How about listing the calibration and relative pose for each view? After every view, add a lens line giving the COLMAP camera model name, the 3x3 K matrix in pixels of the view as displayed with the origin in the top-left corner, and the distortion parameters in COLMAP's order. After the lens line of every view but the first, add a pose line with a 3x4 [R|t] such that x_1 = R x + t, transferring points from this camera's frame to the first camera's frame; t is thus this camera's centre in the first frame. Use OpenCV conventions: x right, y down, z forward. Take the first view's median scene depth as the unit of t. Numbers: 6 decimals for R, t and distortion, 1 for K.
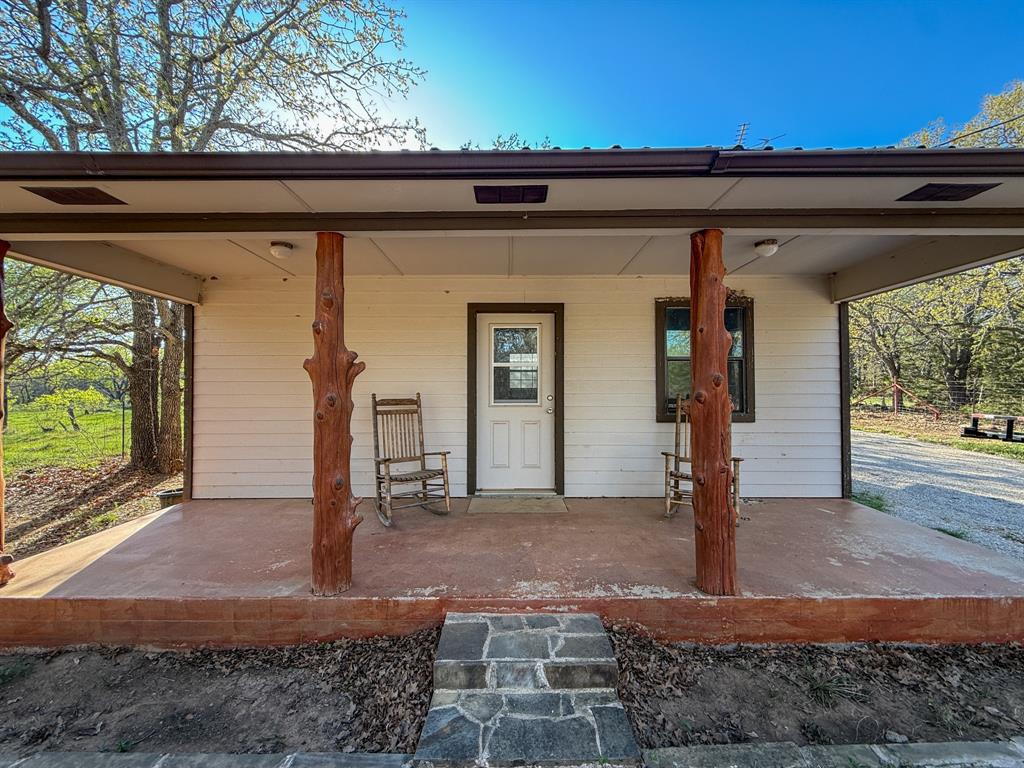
lens RADIAL K [[408.3, 0, 509.7], [0, 408.3, 380.6], [0, 0, 1]] dist [-0.001565, 0.000075]
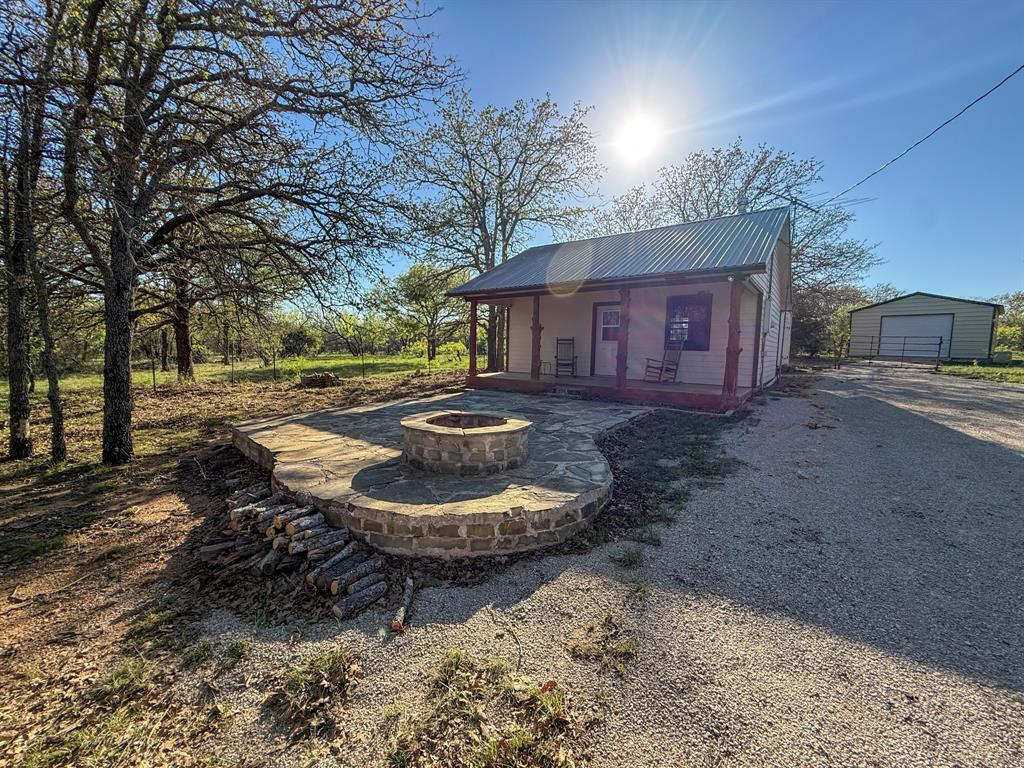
lens RADIAL K [[408.3, 0, 510.2], [0, 408.3, 378.5], [0, 0, 1]] dist [-0.001565, 0.000075]
pose [[0.796209, 0.062806, -0.601753, 1.179463], [-0.007623, 0.995560, 0.093822, 0.056763], [0.604973, -0.070115, 0.793153, -1.561678]]
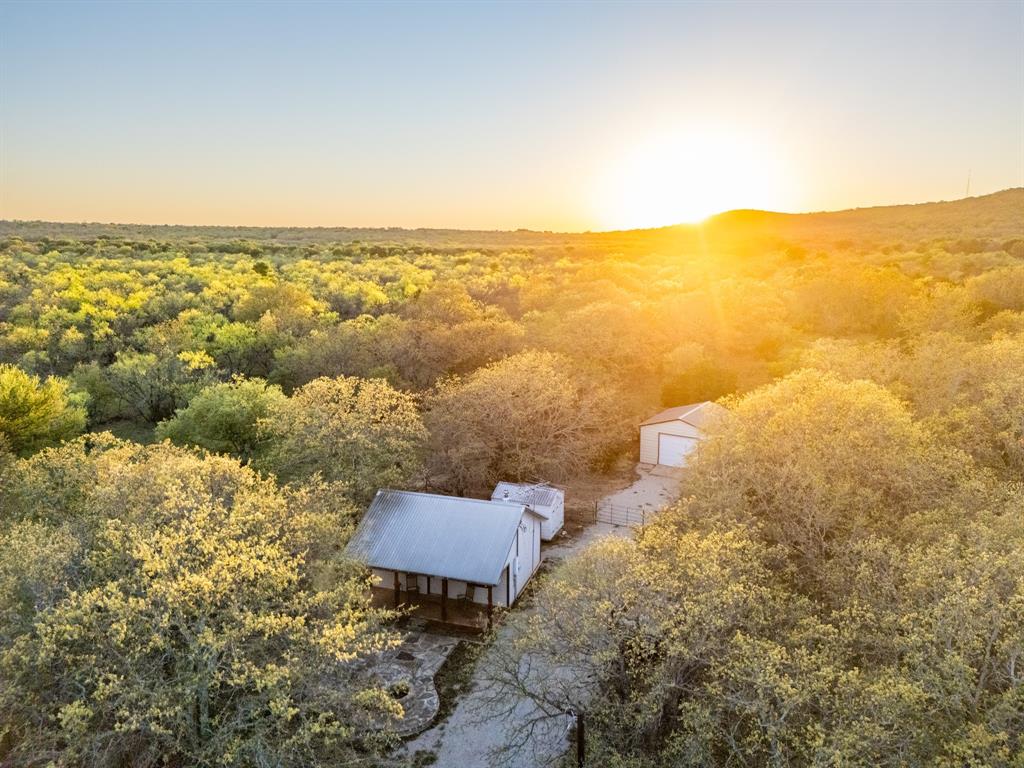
lens RADIAL K [[743.0, 0, 512.4], [0, 743.0, 382.1], [0, 0, 1]] dist [0.074194, -0.078525]
pose [[0.949948, 0.068801, -0.304739, 3.411359], [-0.002811, 0.977291, 0.211881, -4.087376], [0.312396, -0.200420, 0.928569, -6.417370]]
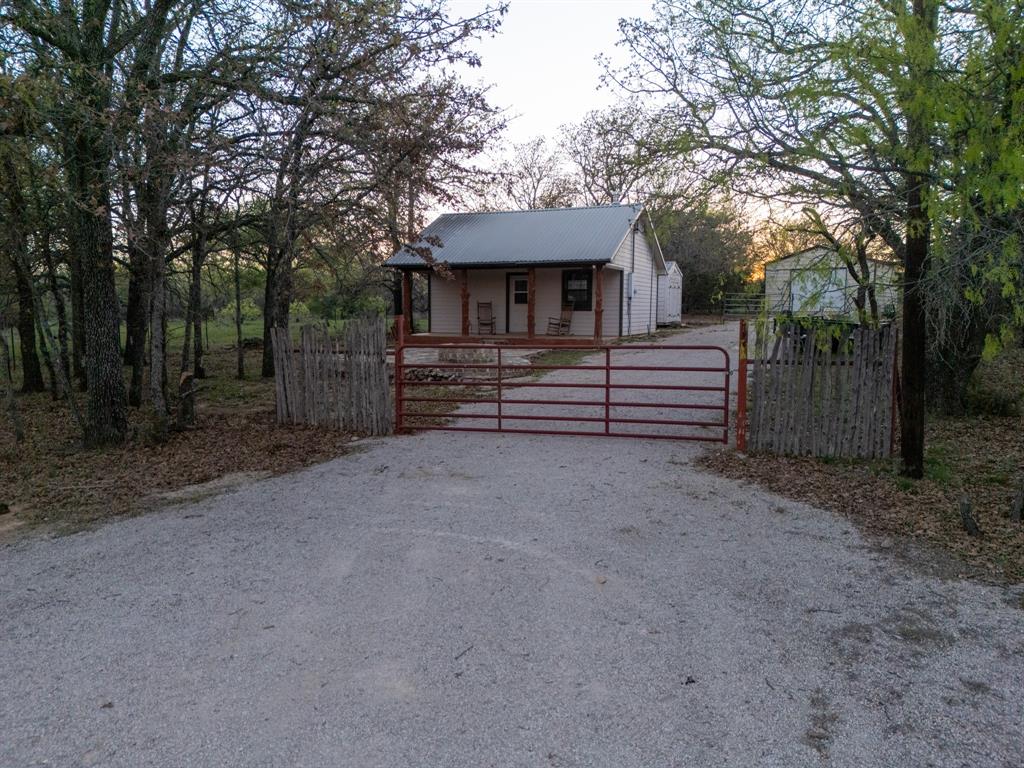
lens RADIAL K [[743.0, 0, 514.8], [0, 743.0, 389.7], [0, 0, 1]] dist [0.074194, -0.078525]
pose [[0.923615, 0.048364, -0.380259, 2.422080], [0.000786, 0.991768, 0.128049, -0.031685], [0.383322, -0.118566, 0.915973, -4.816820]]
